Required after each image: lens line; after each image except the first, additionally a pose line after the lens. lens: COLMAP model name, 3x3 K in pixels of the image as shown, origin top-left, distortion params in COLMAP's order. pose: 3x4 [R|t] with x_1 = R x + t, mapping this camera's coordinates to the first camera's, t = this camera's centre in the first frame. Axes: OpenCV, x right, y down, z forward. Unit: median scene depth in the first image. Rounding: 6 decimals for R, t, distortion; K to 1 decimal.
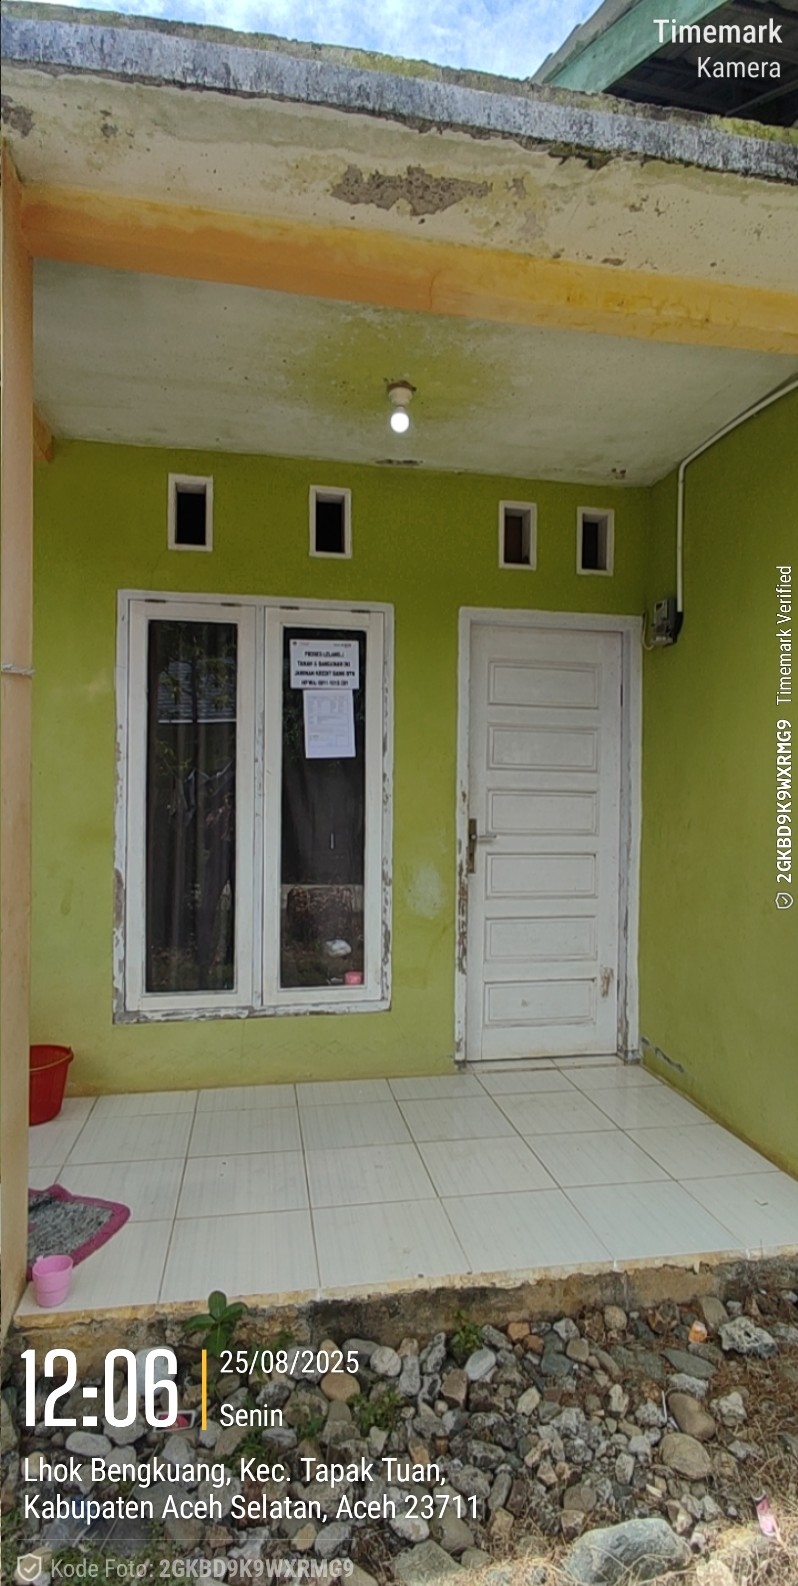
lens RADIAL K [[805.3, 0, 399.0], [0, 805.3, 793.0], [0, 0, 1]] dist [-0.005737, -0.001368]
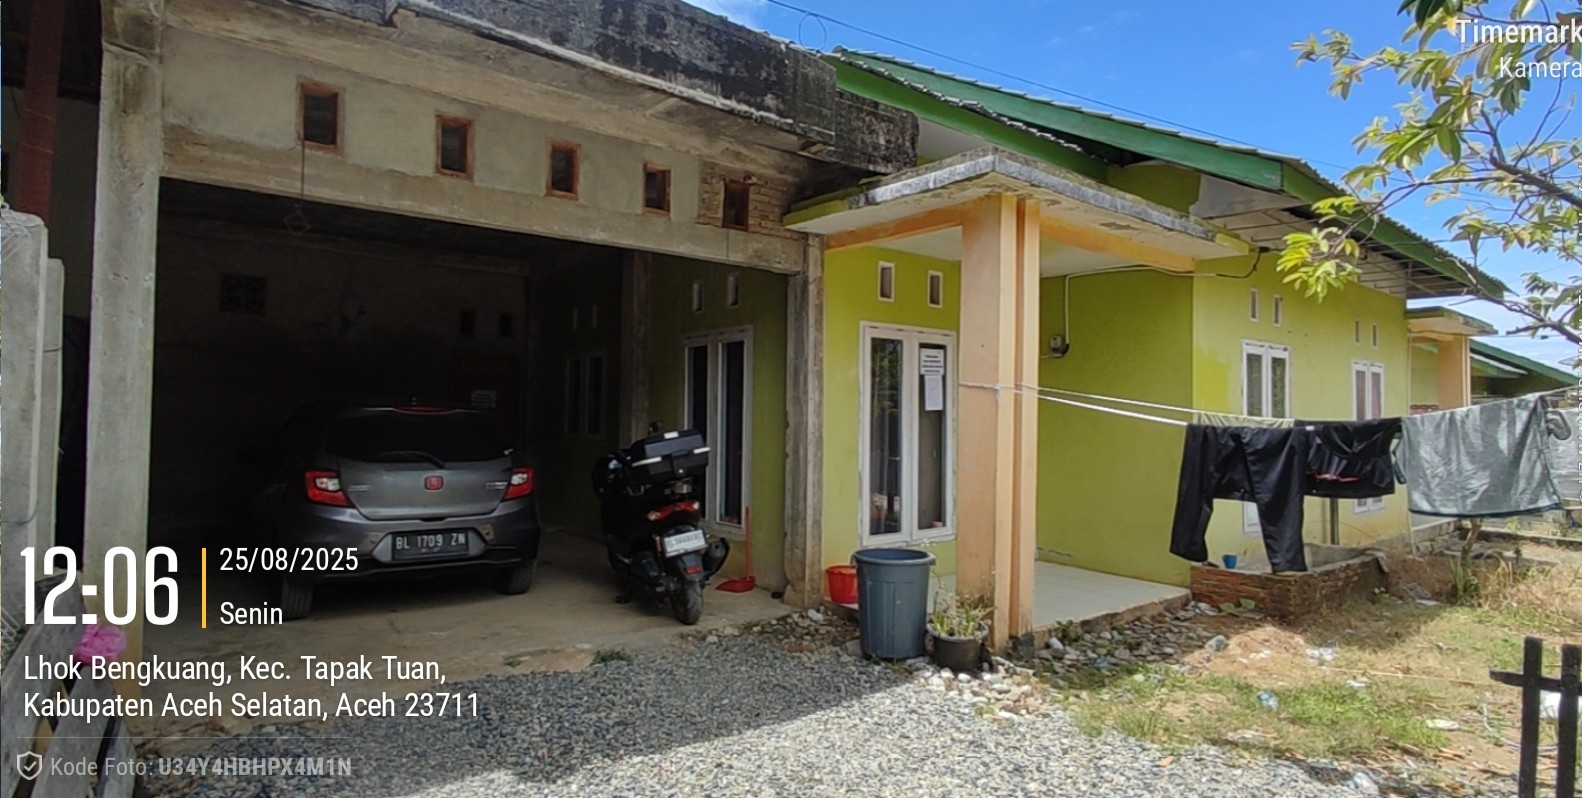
lens RADIAL K [[803.3, 0, 791.0], [0, 803.3, 399.0], [0, 0, 1]] dist [-0.005737, -0.001368]
pose [[0.880614, 0.011764, 0.473688, -1.313914], [-0.003939, 0.999839, -0.017507, -0.035518], [-0.473817, 0.013551, 0.880519, -0.538848]]
